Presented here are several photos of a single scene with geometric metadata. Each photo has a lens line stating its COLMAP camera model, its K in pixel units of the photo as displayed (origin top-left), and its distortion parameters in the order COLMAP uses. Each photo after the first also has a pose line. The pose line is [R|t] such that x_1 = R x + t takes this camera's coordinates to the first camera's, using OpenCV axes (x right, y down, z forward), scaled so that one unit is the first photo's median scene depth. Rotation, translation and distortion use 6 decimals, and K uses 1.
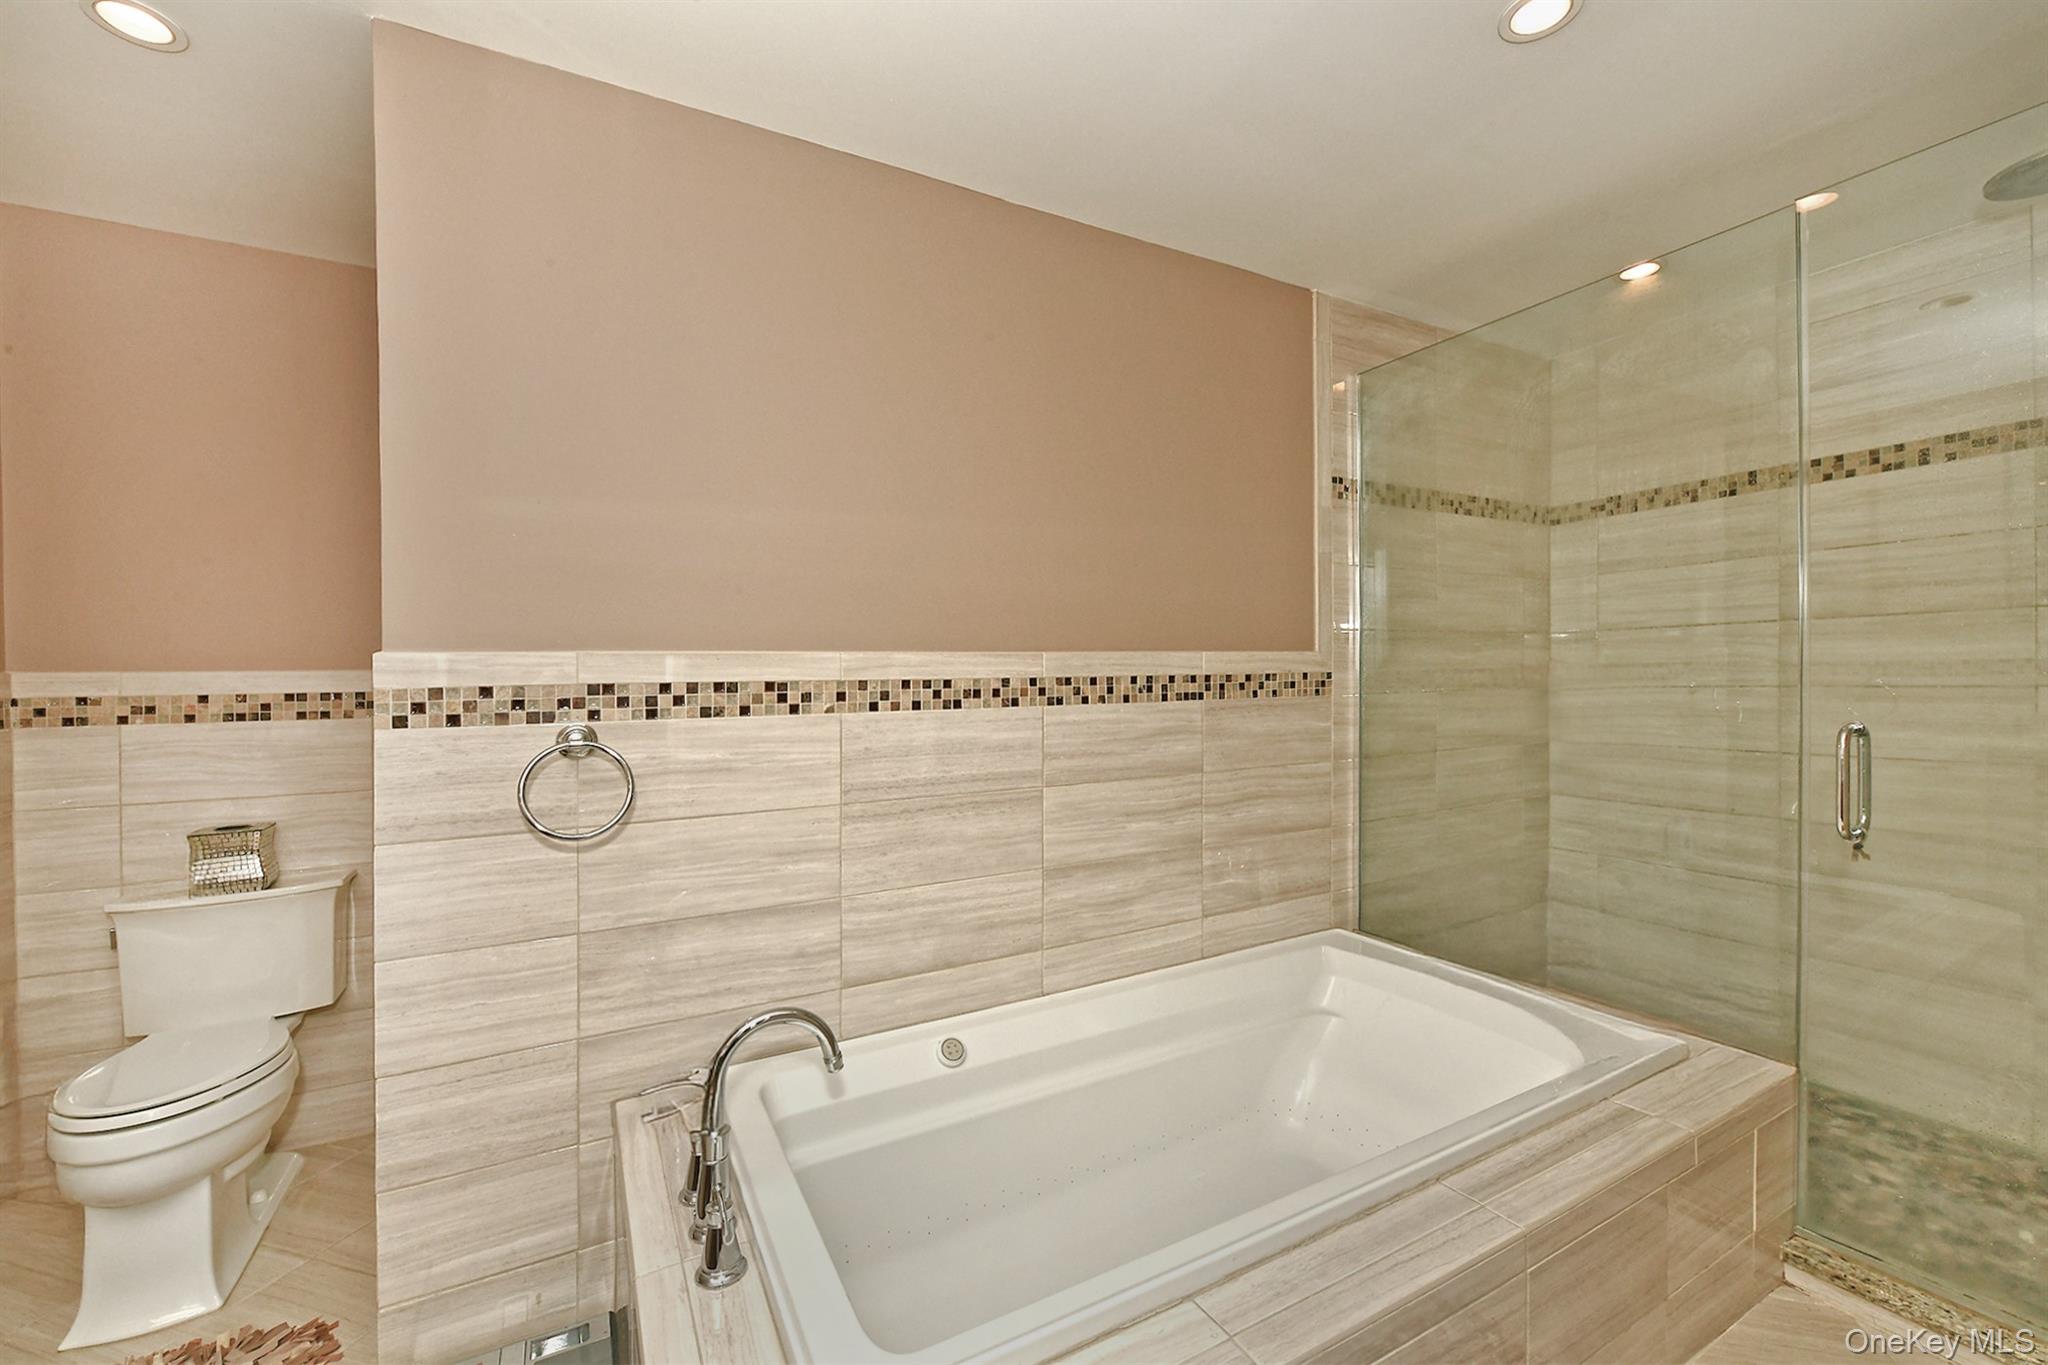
lens RADIAL K [[819.8, 0, 1017.7], [0, 819.8, 681.5], [0, 0, 1]] dist [-0.006441, -0.001339]
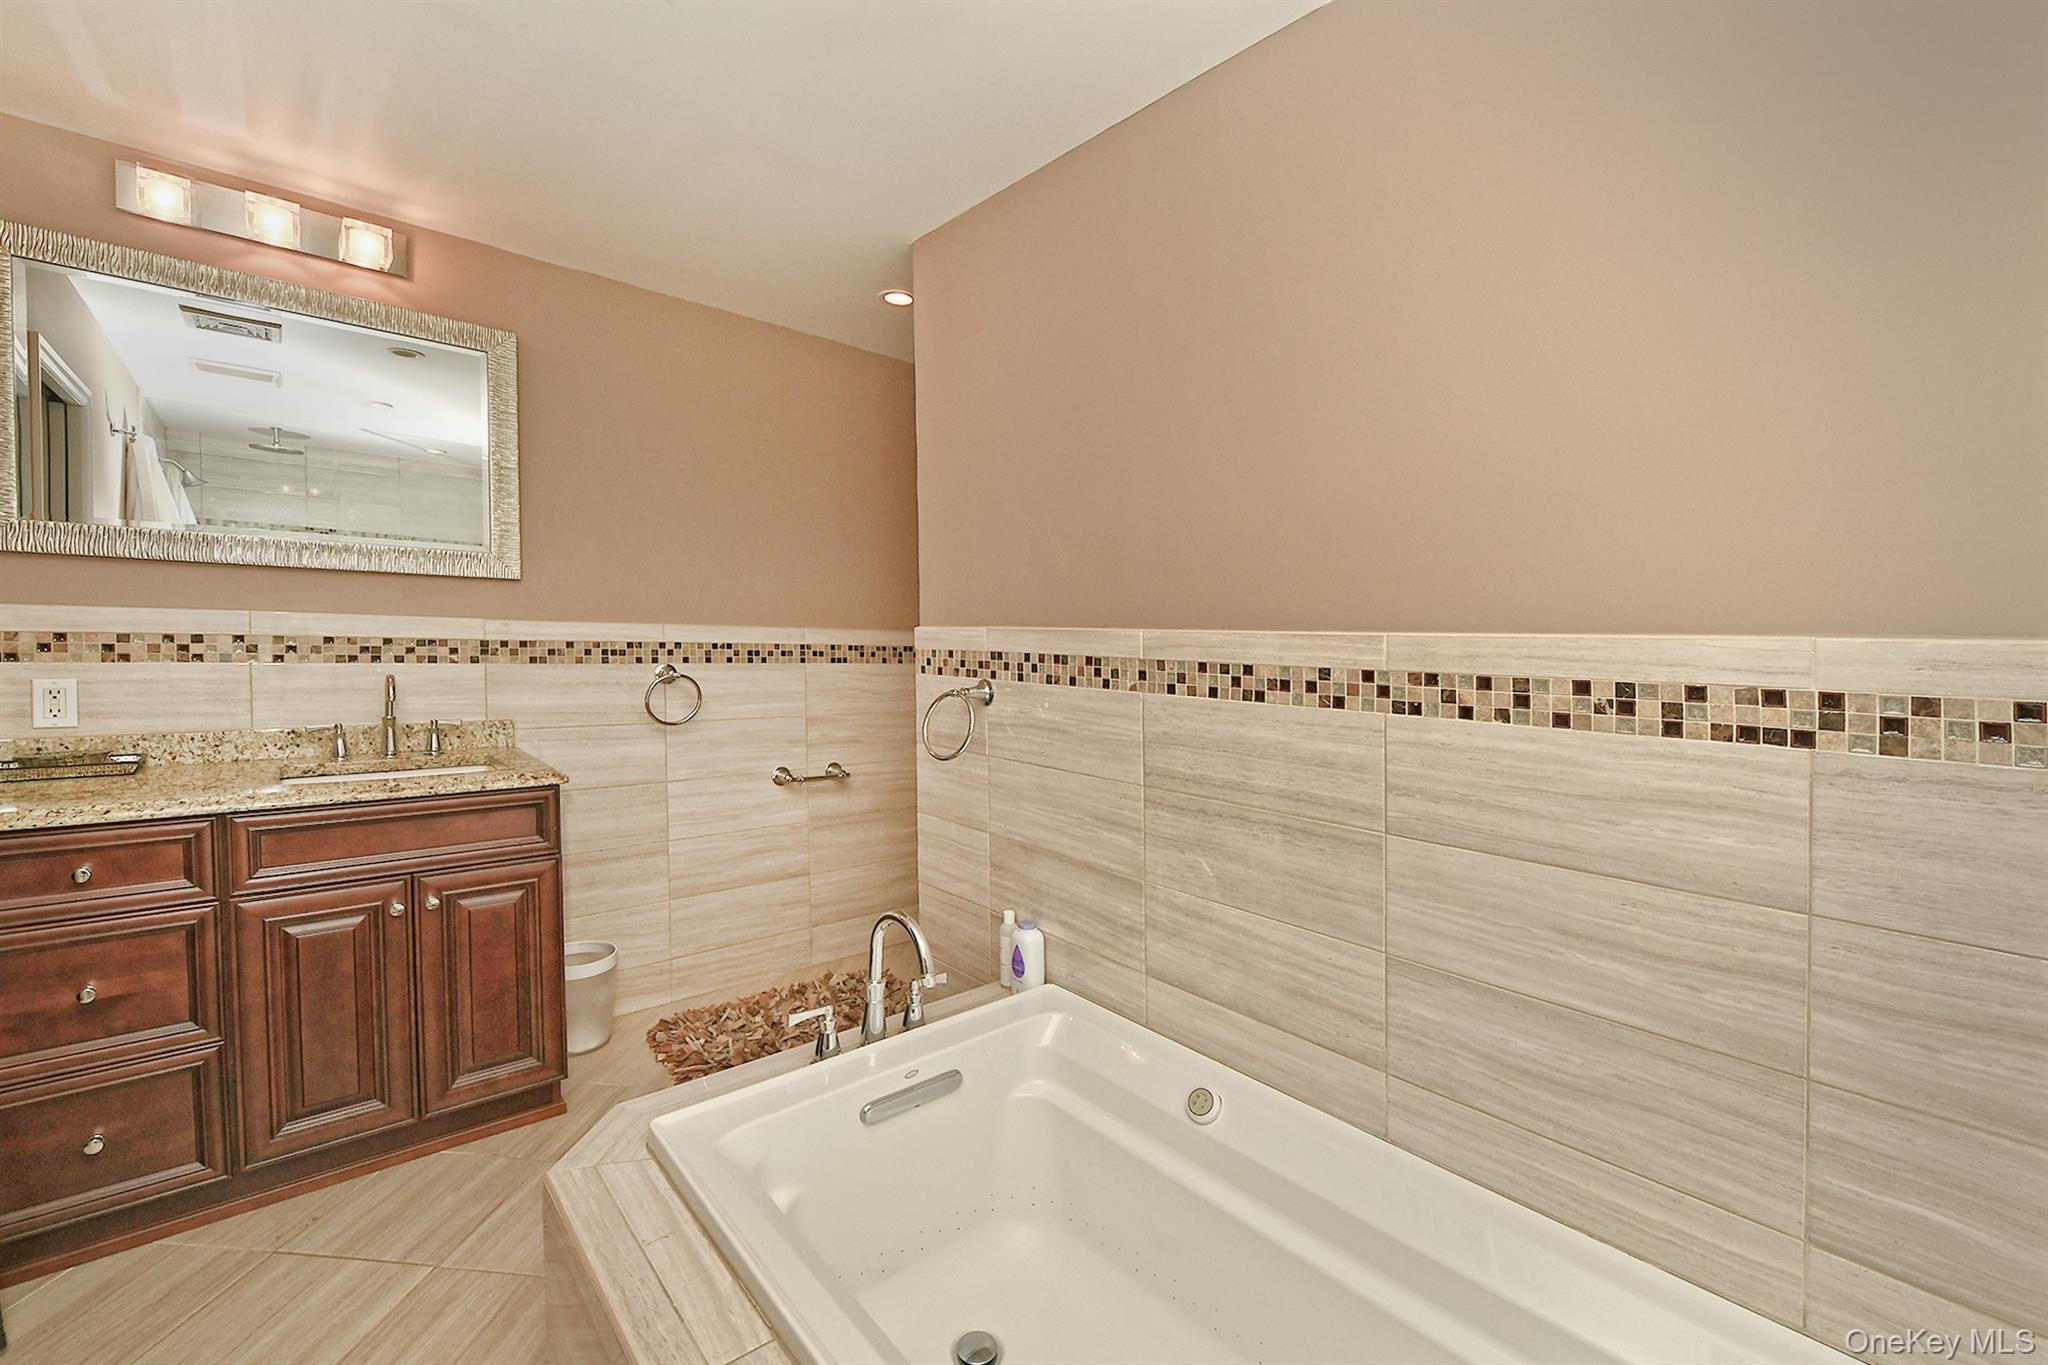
lens RADIAL K [[819.8, 0, 1019.4], [0, 819.8, 673.0], [0, 0, 1]] dist [-0.006441, -0.001339]
pose [[0.240446, 0.056537, -0.969015, 0.655007], [-0.047173, 0.997803, 0.046512, -0.021612], [0.969515, 0.034528, 0.242585, 0.585692]]
